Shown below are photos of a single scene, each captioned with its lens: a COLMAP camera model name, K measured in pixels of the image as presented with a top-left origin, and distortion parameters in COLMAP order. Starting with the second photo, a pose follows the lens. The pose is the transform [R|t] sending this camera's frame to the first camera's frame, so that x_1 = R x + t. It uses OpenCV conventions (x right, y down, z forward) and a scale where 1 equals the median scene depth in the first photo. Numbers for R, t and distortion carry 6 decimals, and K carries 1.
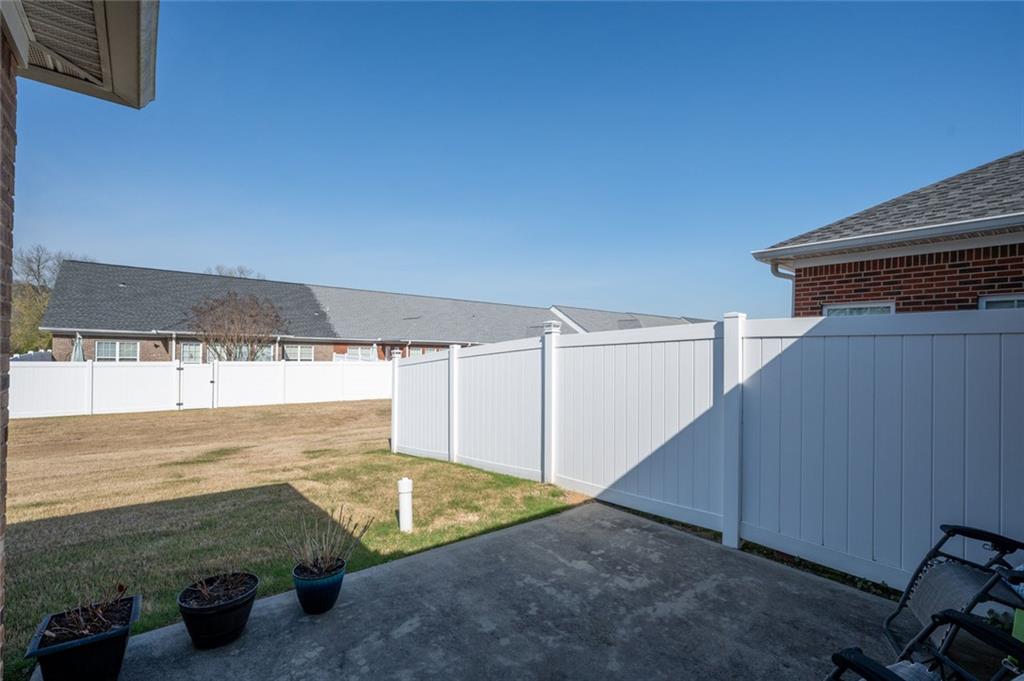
lens RADIAL K [[460.2, 0, 509.4], [0, 460.2, 345.9], [0, 0, 1]] dist [-0.001513, 0.000018]
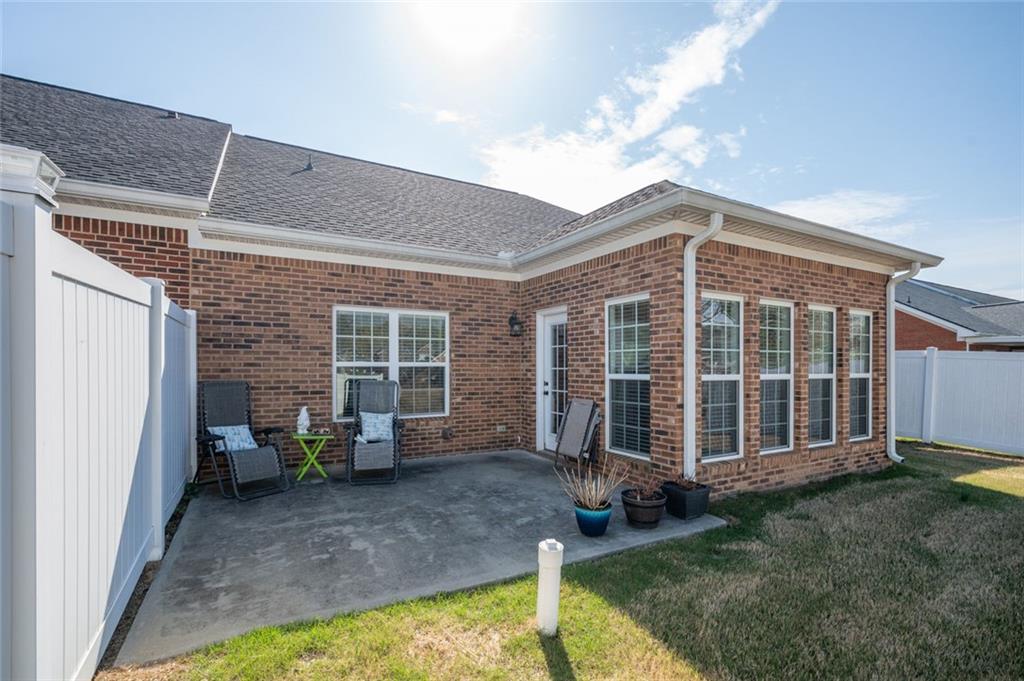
lens RADIAL K [[460.2, 0, 510.8], [0, 460.2, 366.7], [0, 0, 1]] dist [-0.001513, 0.000018]
pose [[-0.983825, -0.025841, 0.177260, -0.263033], [-0.026645, 0.999643, -0.002157, 0.063785], [-0.177141, -0.006845, -0.984162, 1.513958]]
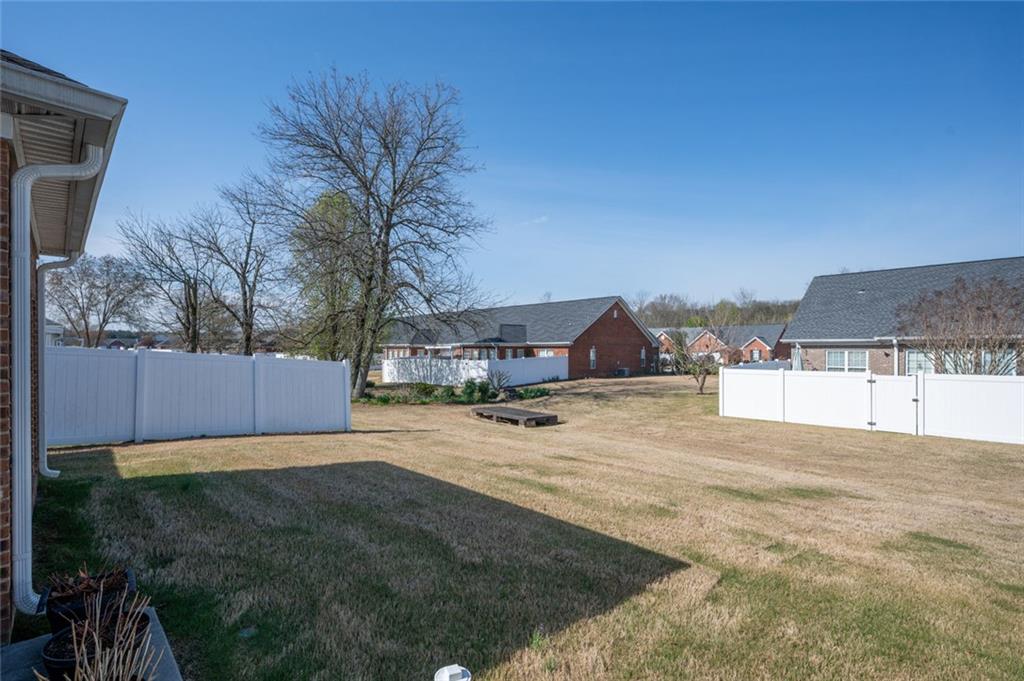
lens RADIAL K [[460.2, 0, 509.5], [0, 460.2, 348.5], [0, 0, 1]] dist [-0.001513, 0.000018]
pose [[0.109353, -0.027559, -0.993621, 0.157301], [0.008875, 0.999603, -0.026749, 0.026498], [0.993963, -0.005894, 0.109554, 0.948361]]
